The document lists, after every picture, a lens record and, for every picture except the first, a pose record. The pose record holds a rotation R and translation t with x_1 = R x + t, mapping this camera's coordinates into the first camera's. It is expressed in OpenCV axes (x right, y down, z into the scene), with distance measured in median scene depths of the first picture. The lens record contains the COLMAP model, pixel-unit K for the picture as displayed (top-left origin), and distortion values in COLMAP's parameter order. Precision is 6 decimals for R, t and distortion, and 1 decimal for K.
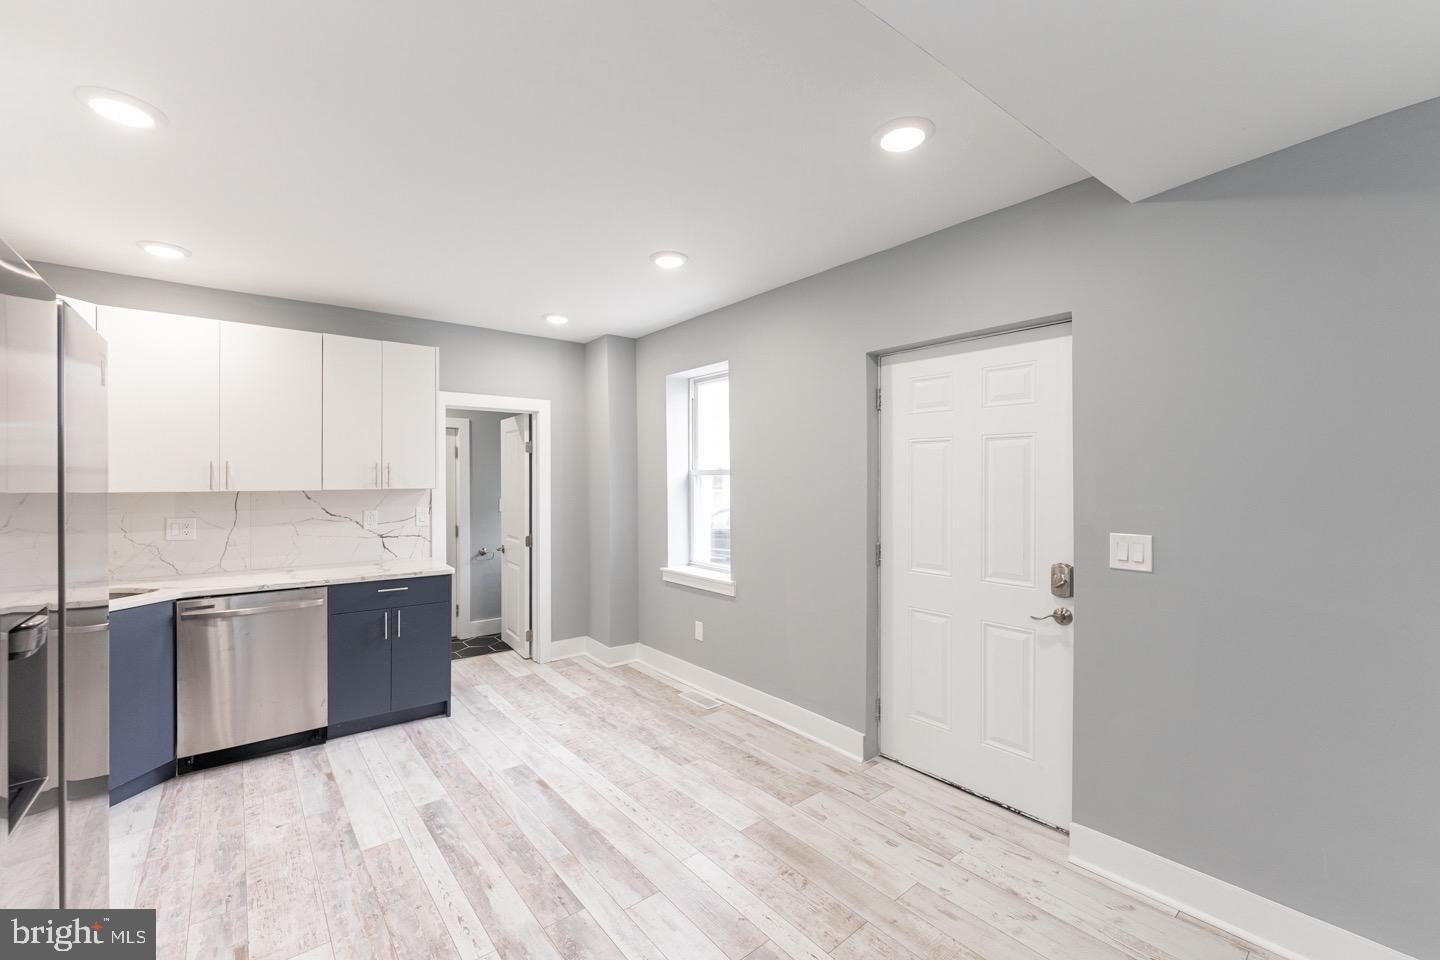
lens RADIAL K [[583.9, 0, 715.6], [0, 583.9, 483.2], [0, 0, 1]] dist [0.001582, 0.000095]
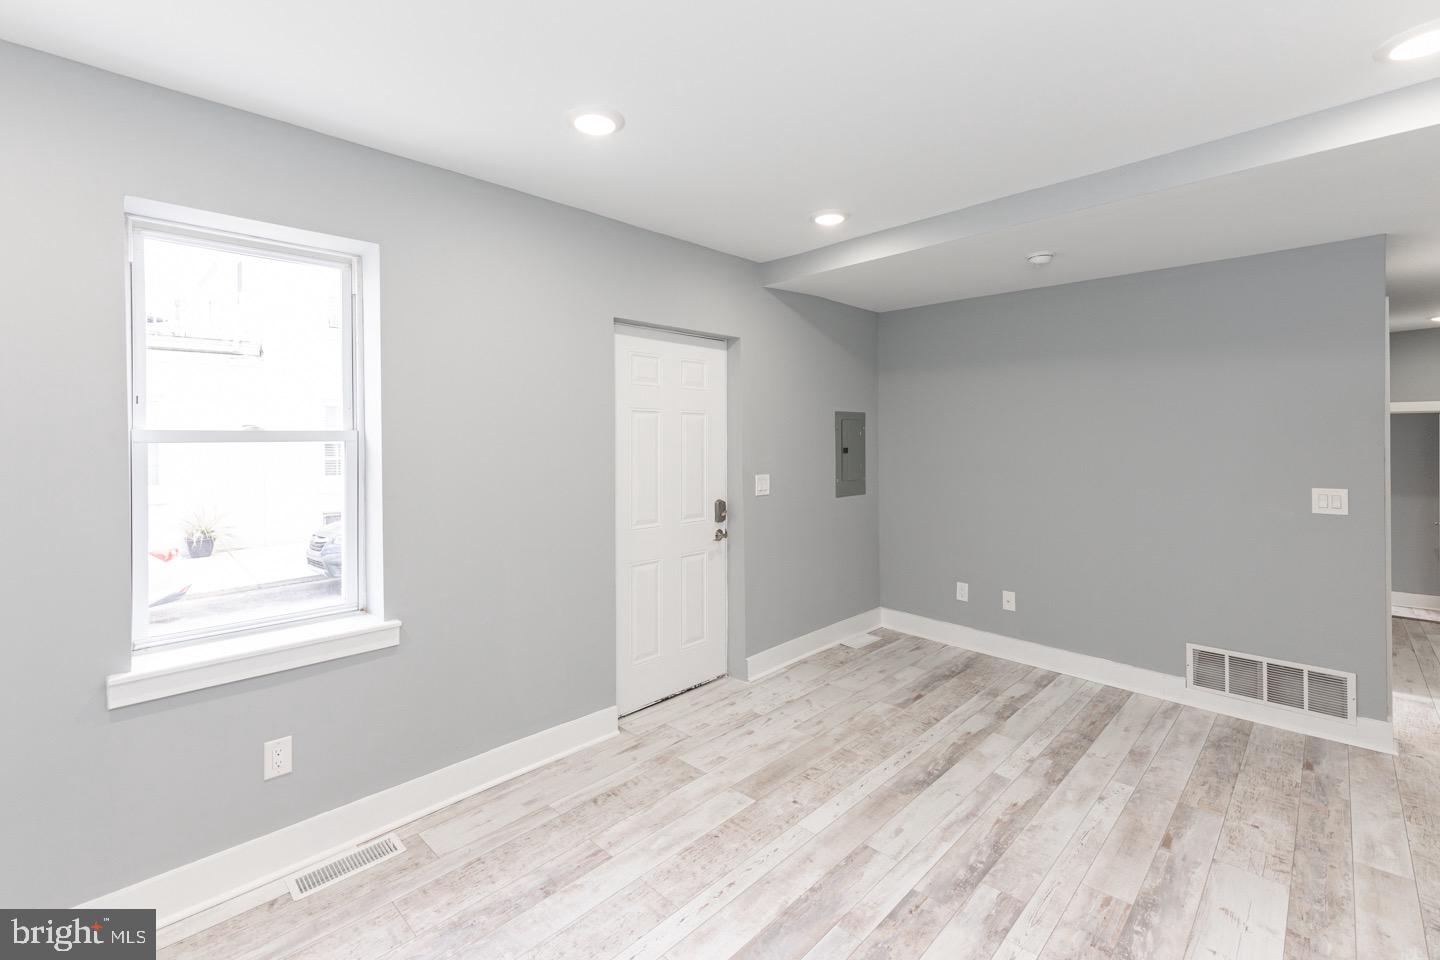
lens RADIAL K [[633.8, 0, 701.2], [0, 633.8, 433.6], [0, 0, 1]] dist [0.000442, -0.000358]
pose [[-0.093361, 0.005589, 0.995617, -0.845235], [0.009065, 0.999948, -0.004763, -0.022082], [-0.995591, 0.008581, -0.093407, 0.976181]]
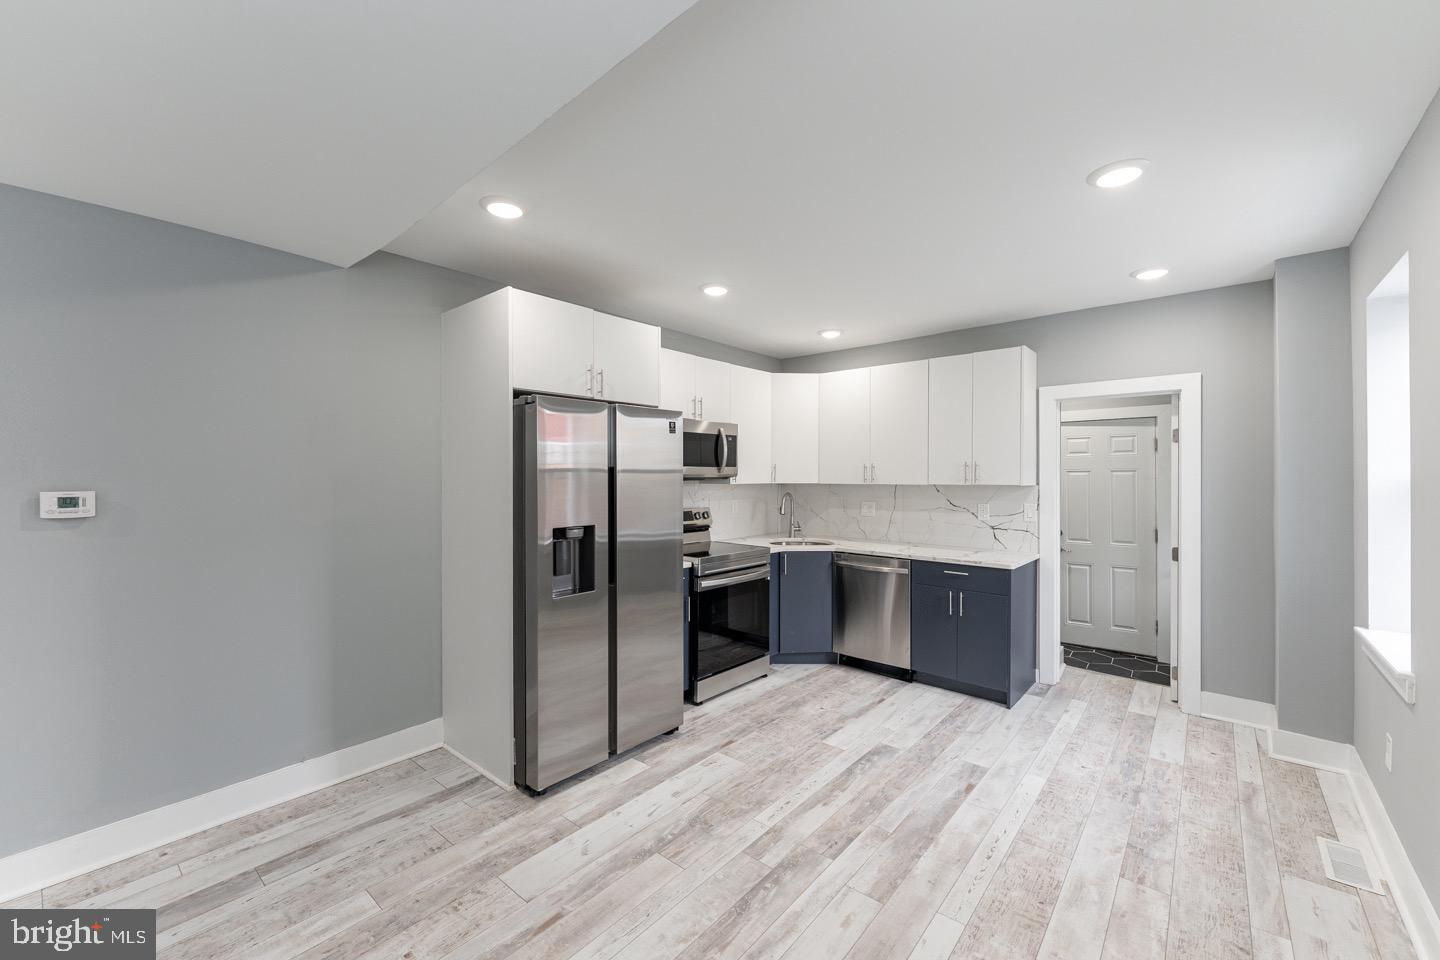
lens RADIAL K [[583.9, 0, 715.6], [0, 583.9, 483.2], [0, 0, 1]] dist [0.001582, 0.000095]
pose [[0.181224, 0.014691, -0.983332, 0.557808], [-0.006261, 0.999885, 0.013784, -0.006332], [0.983422, 0.003659, 0.181295, 0.386425]]
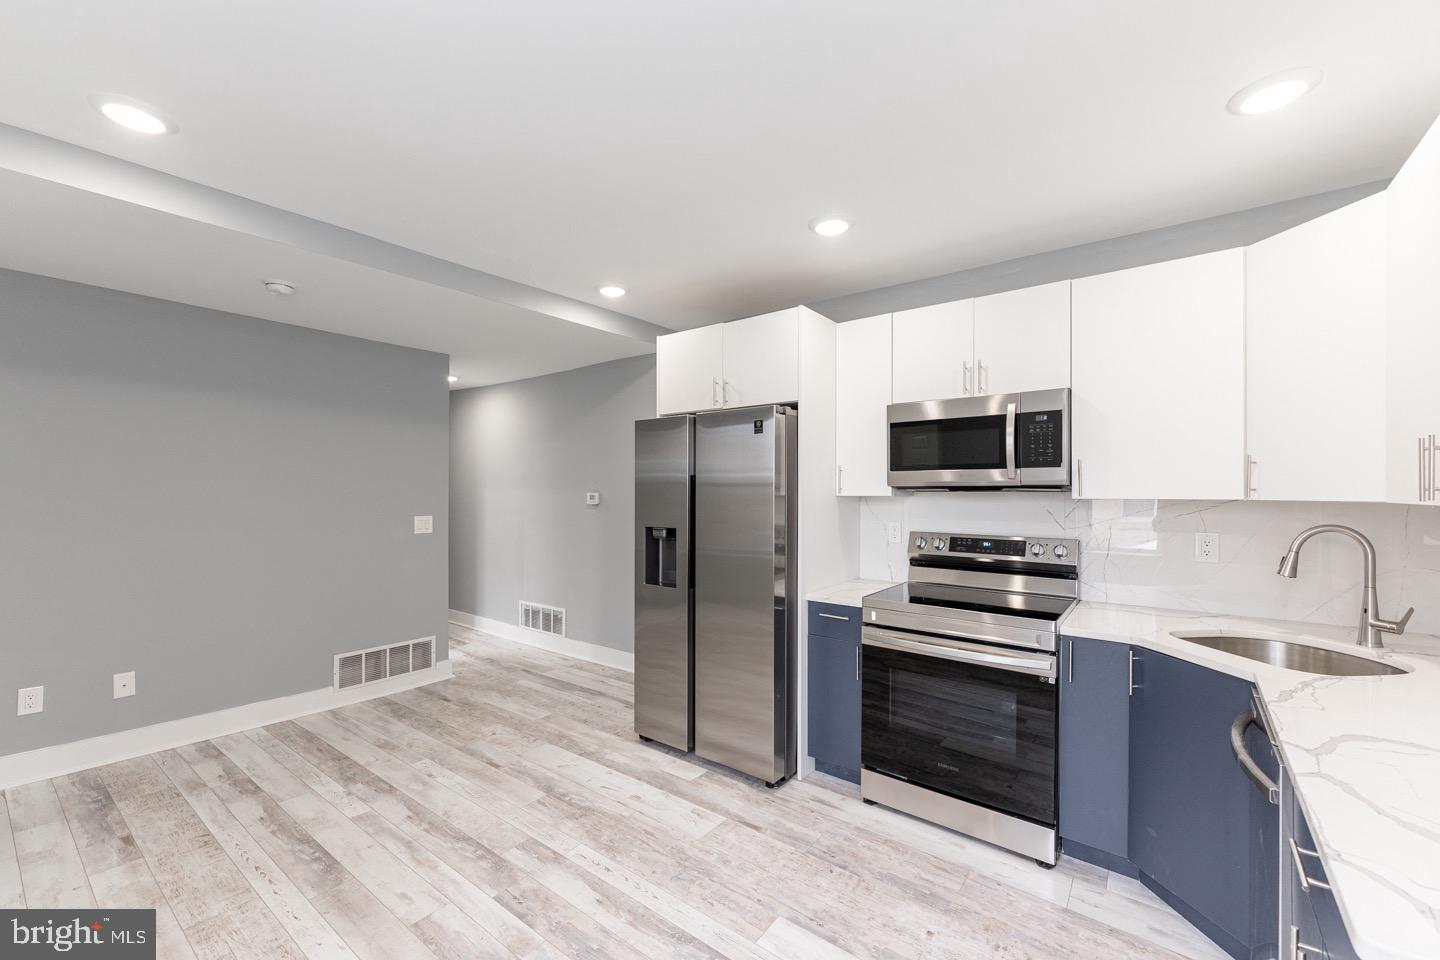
lens RADIAL K [[583.9, 0, 715.6], [0, 583.9, 483.2], [0, 0, 1]] dist [0.001582, 0.000095]
pose [[-0.973763, -0.004841, -0.227512, -0.249170], [-0.002985, 0.999959, -0.008501, 0.005101], [0.227543, -0.007599, -0.973738, 1.414316]]
